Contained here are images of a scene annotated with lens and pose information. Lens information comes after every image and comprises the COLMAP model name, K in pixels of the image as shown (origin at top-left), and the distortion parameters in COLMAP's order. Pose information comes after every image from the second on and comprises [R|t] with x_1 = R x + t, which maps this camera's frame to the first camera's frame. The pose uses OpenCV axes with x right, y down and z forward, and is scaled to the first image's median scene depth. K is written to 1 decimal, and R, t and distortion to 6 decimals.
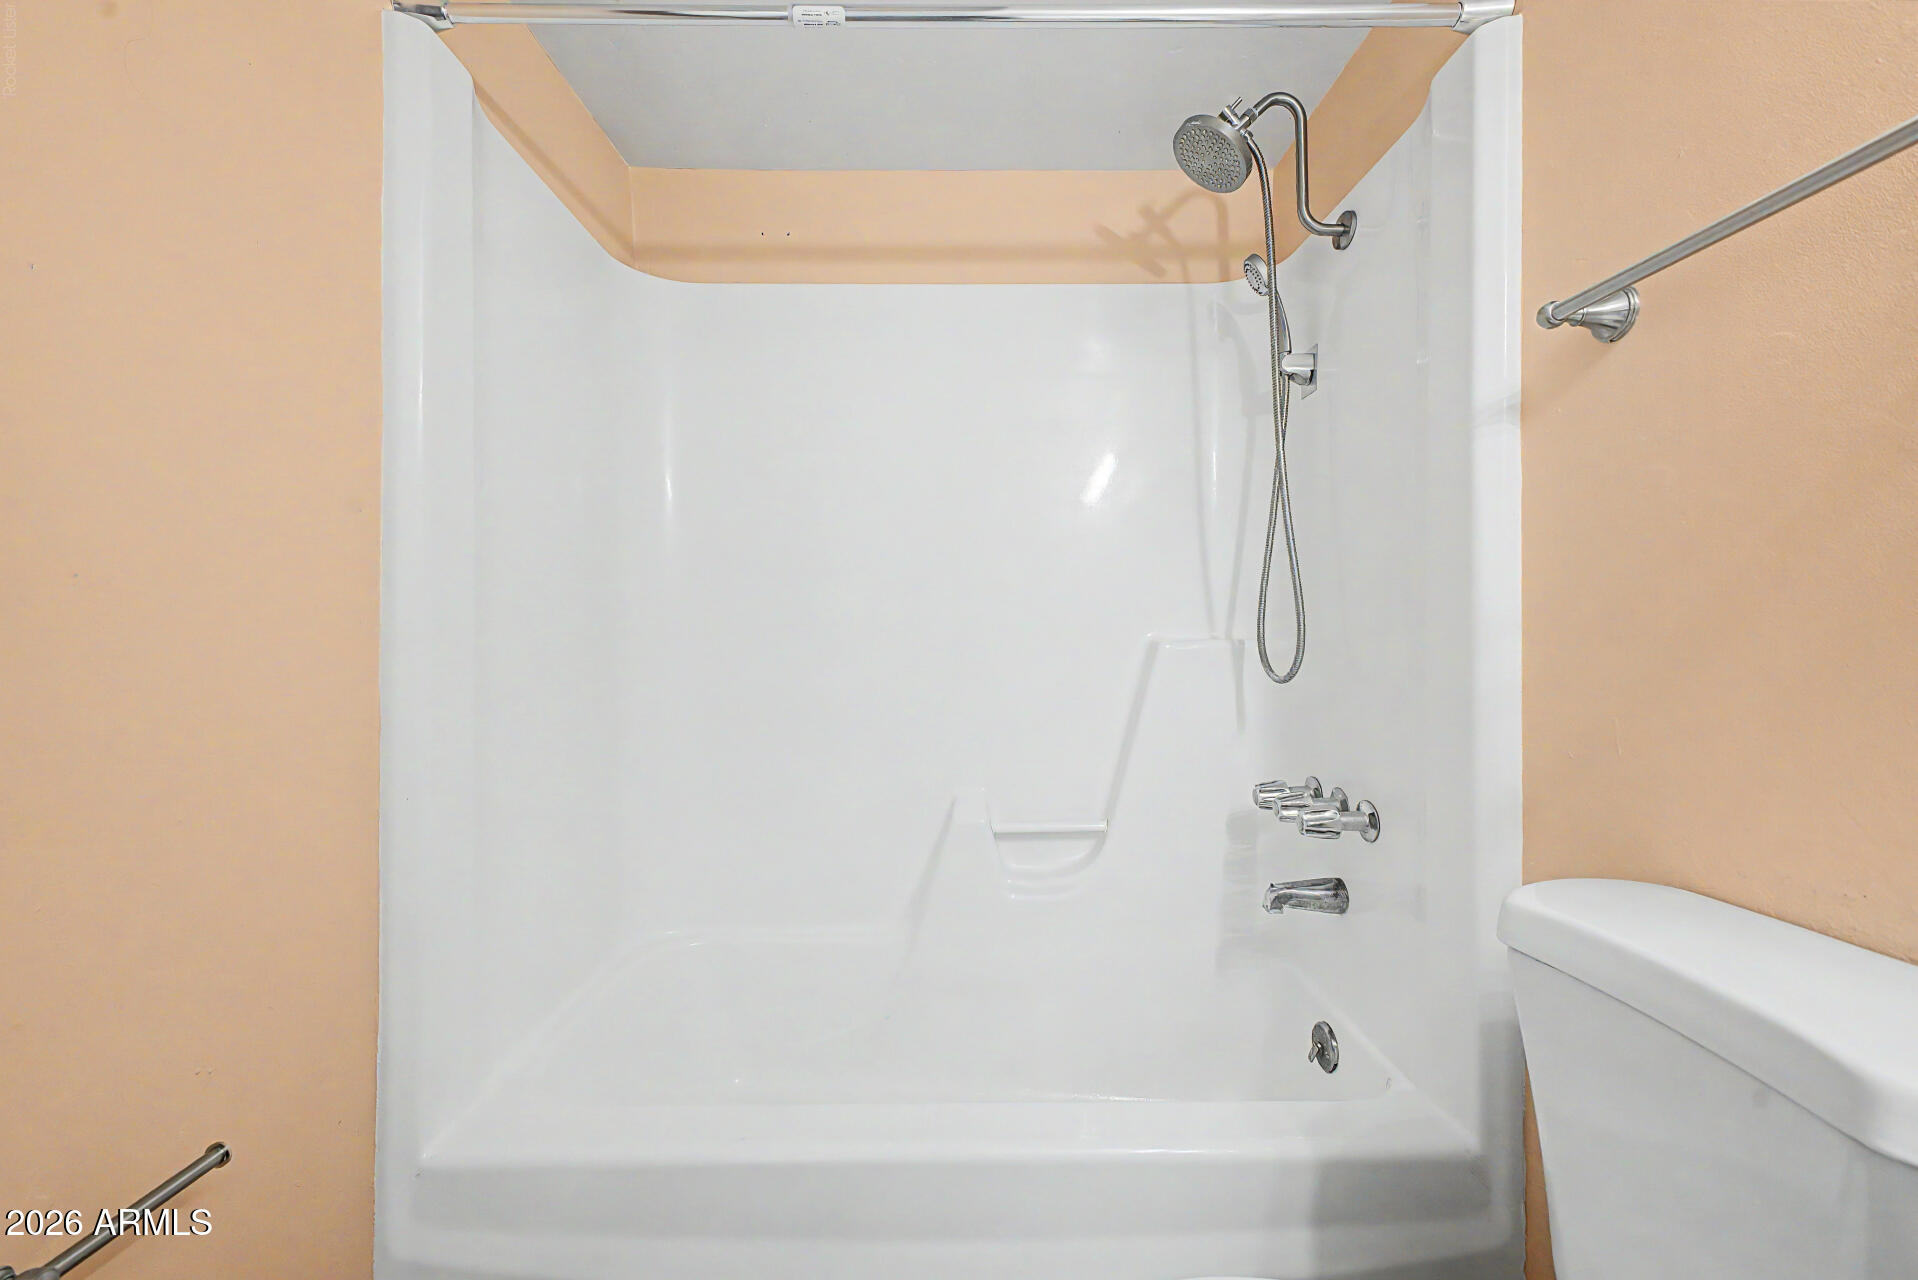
lens RADIAL K [[747.1, 0, 967.8], [0, 747.1, 621.8], [0, 0, 1]] dist [0.014951, -0.000595]
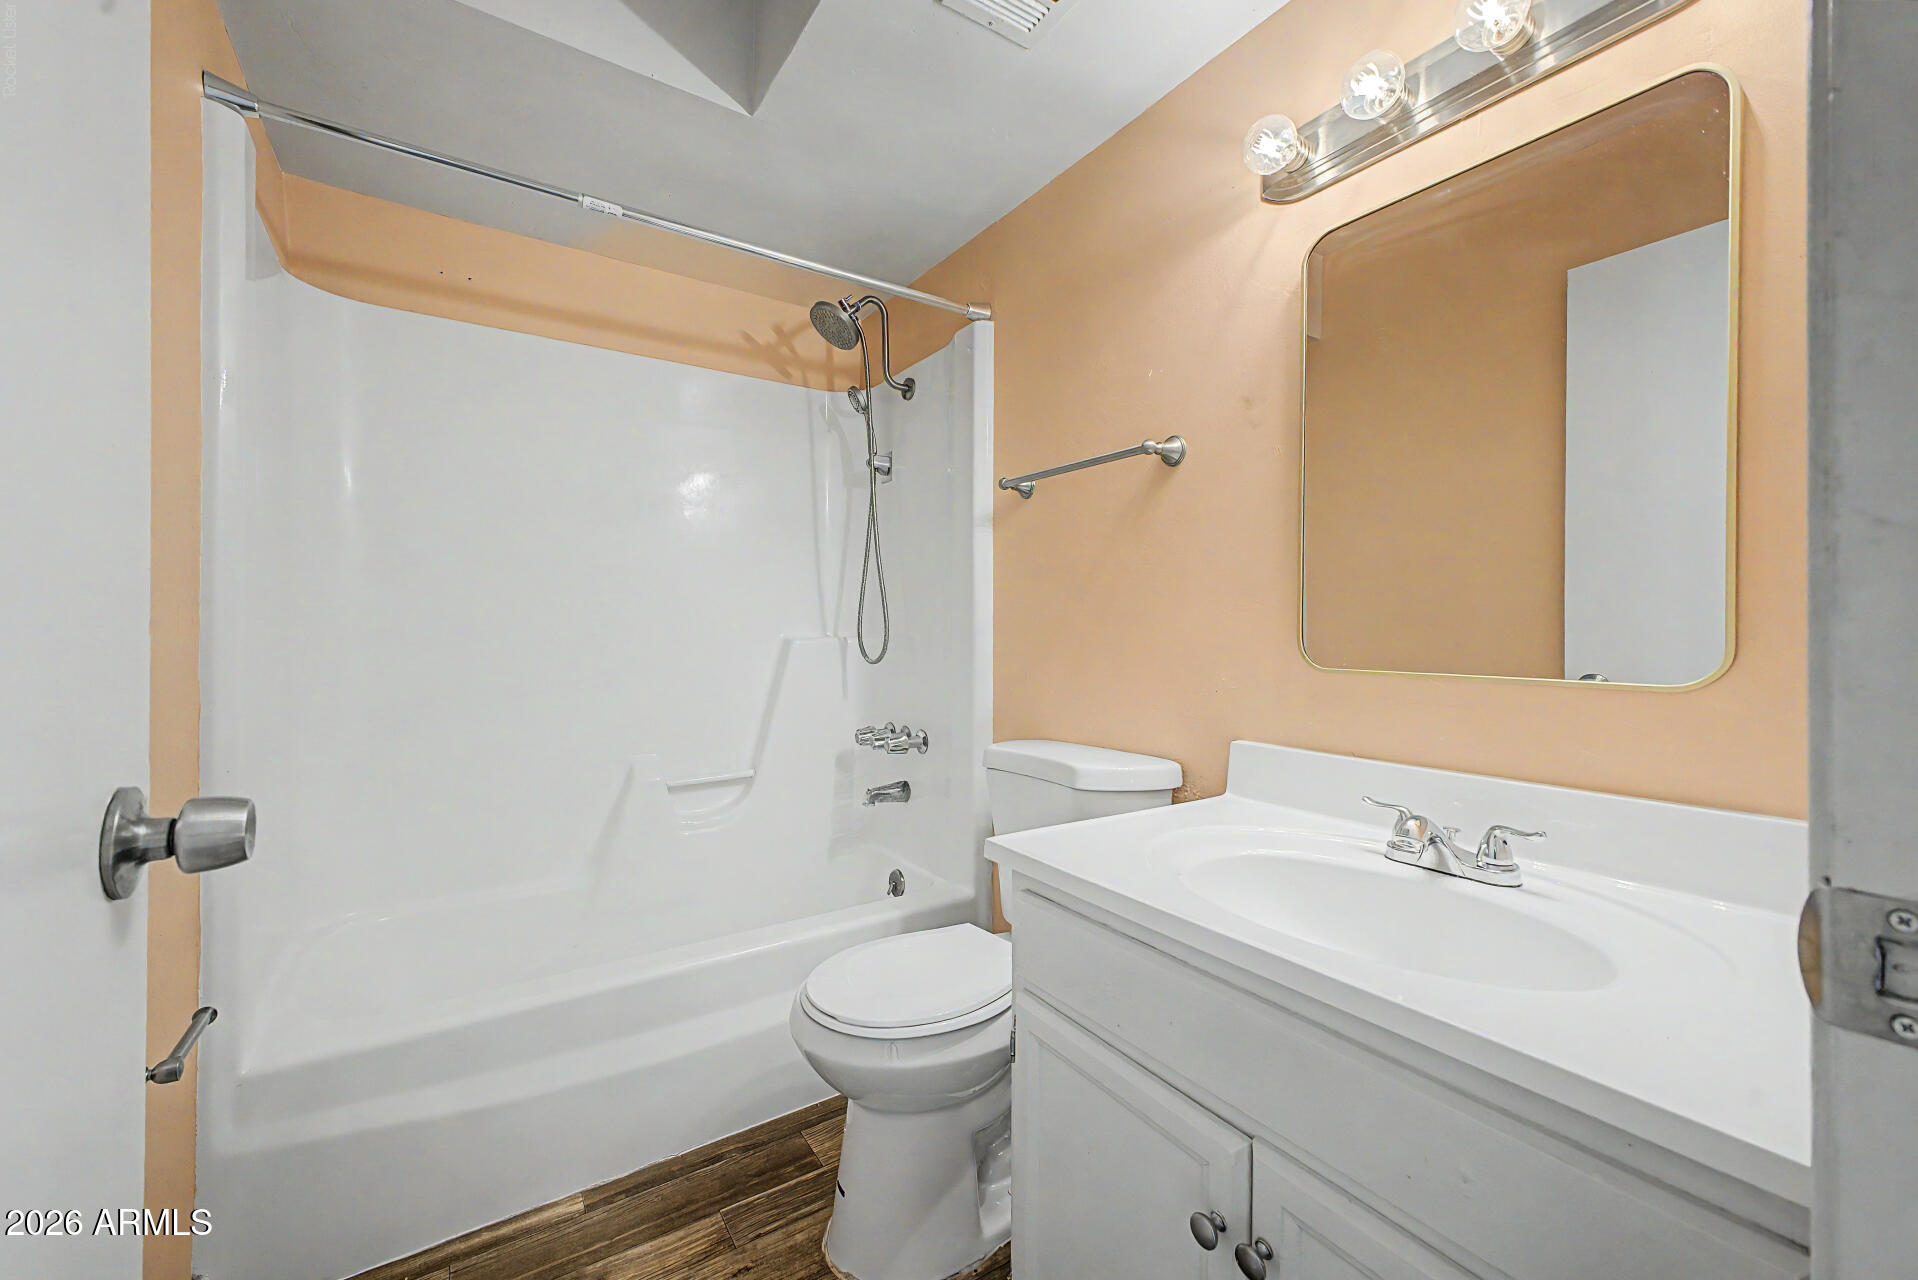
lens RADIAL K [[747.1, 0, 967.8], [0, 747.1, 621.8], [0, 0, 1]] dist [0.014951, -0.000595]
pose [[0.828710, 0.006737, 0.559638, -0.294632], [-0.003409, 0.999970, -0.006990, 0.002459], [-0.559668, 0.003885, 0.828708, -0.414565]]
